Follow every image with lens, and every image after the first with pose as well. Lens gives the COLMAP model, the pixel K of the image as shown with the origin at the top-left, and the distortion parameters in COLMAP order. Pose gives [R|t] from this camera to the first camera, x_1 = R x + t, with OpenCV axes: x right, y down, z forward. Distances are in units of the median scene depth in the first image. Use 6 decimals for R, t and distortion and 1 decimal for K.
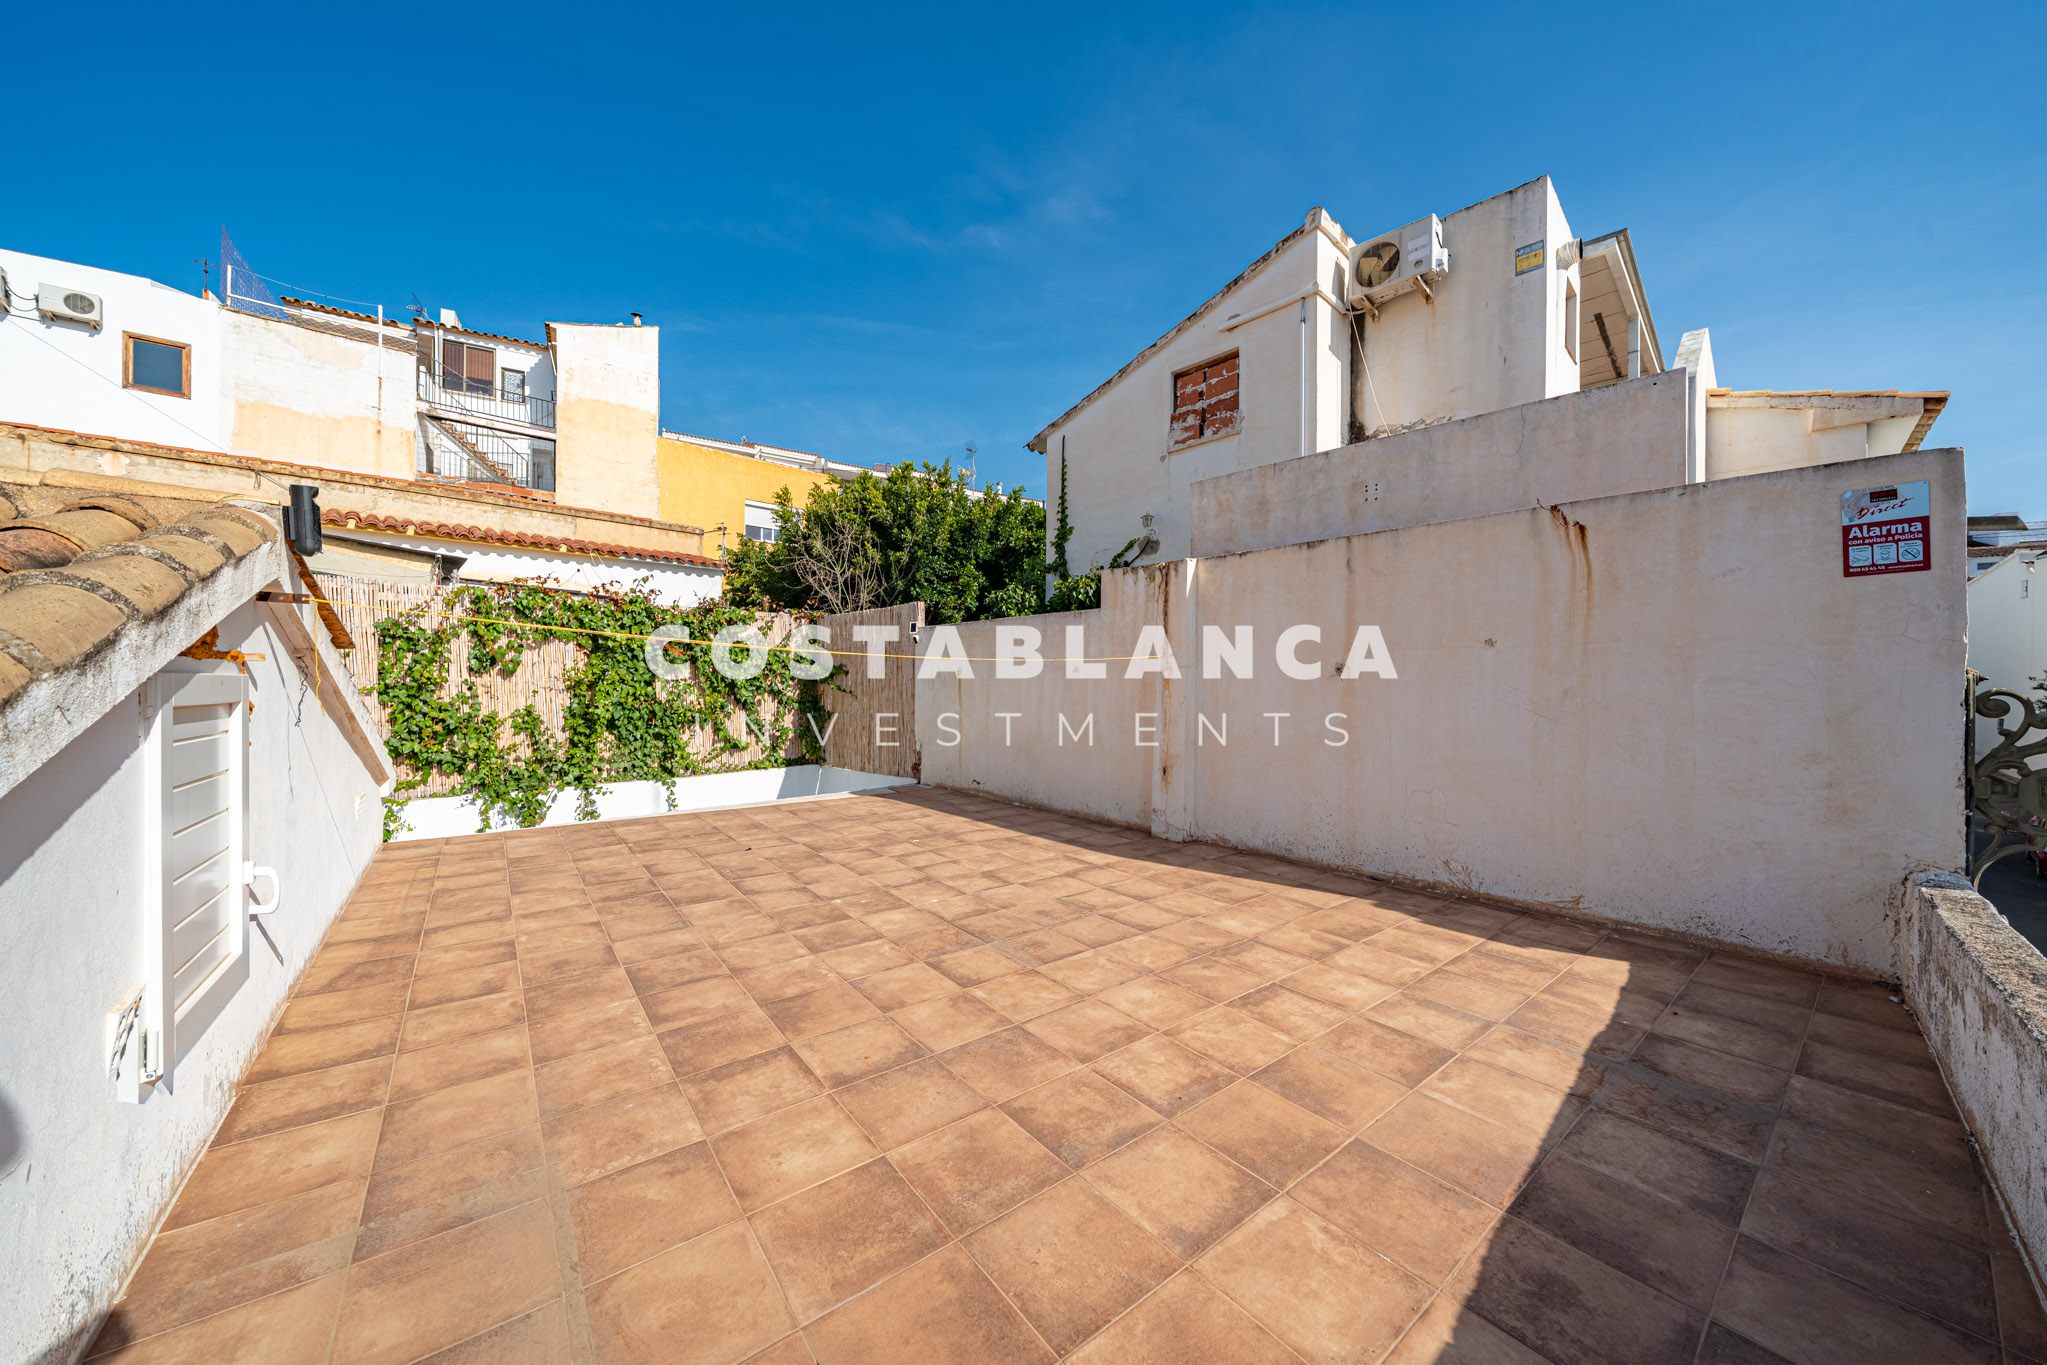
lens RADIAL K [[714.0, 0, 1021.4], [0, 714.0, 684.7], [0, 0, 1]] dist [-0.005567, 0.000150]
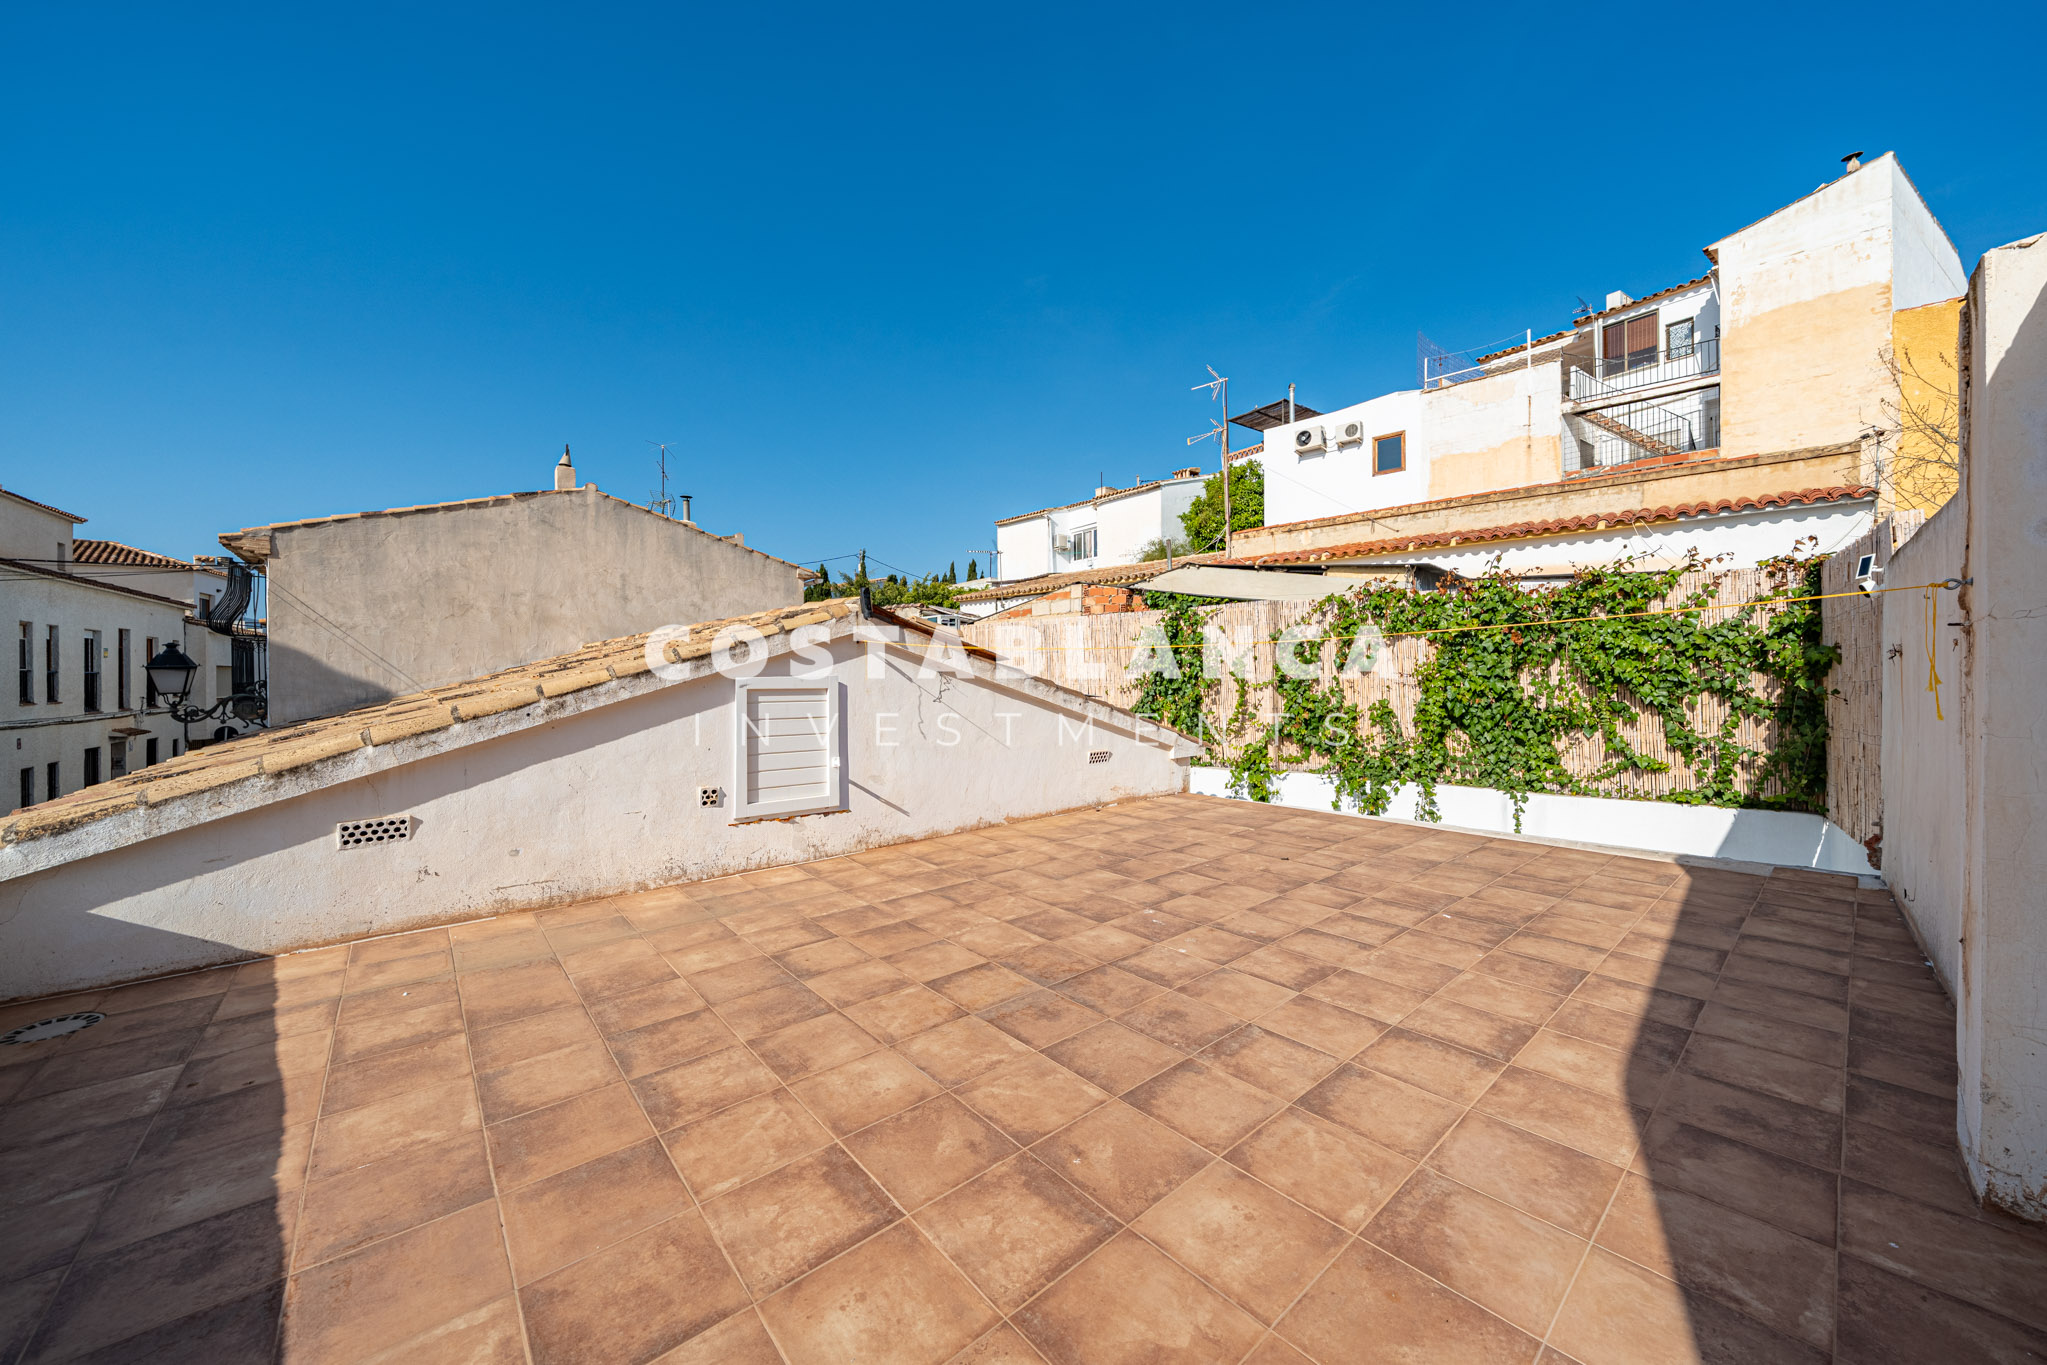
lens RADIAL K [[714.0, 0, 1019.5], [0, 714.0, 684.9], [0, 0, 1]] dist [-0.005567, 0.000150]
pose [[0.057571, 0.006851, -0.998318, 0.650689], [0.001255, 0.999975, 0.006935, -0.002271], [0.998341, -0.001652, 0.057561, 0.753156]]
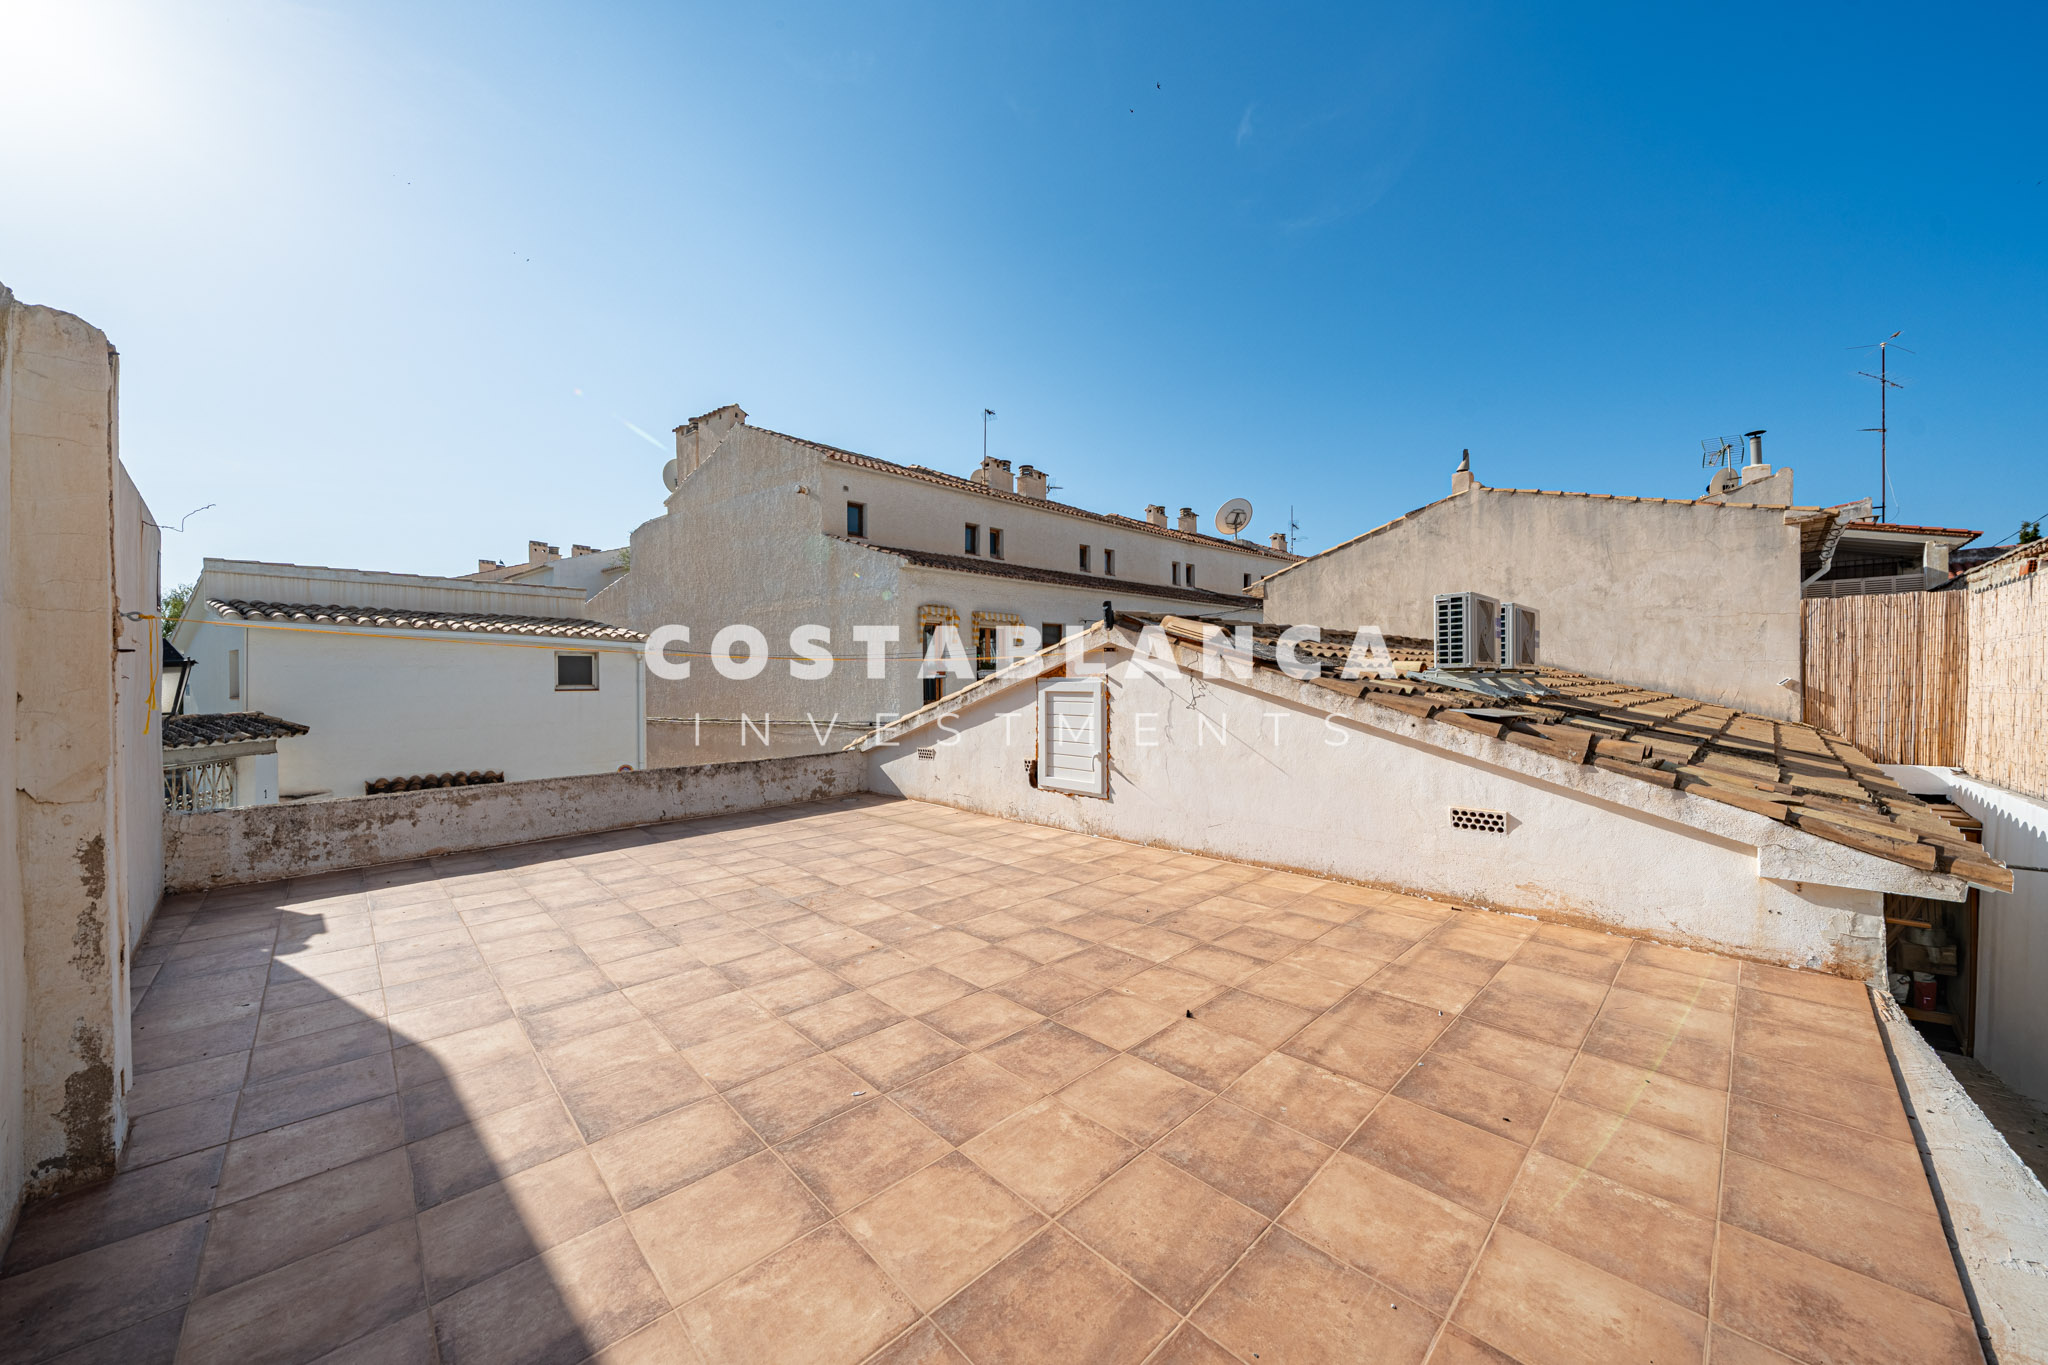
lens RADIAL K [[714.3, 0, 1040.9], [0, 714.3, 680.8], [0, 0, 1]] dist [-0.005567, 0.000150]
pose [[-0.990573, 0.003469, -0.136944, -0.259337], [0.003074, 0.999990, 0.003095, -0.015028], [0.136954, 0.002644, -0.990574, 1.871594]]
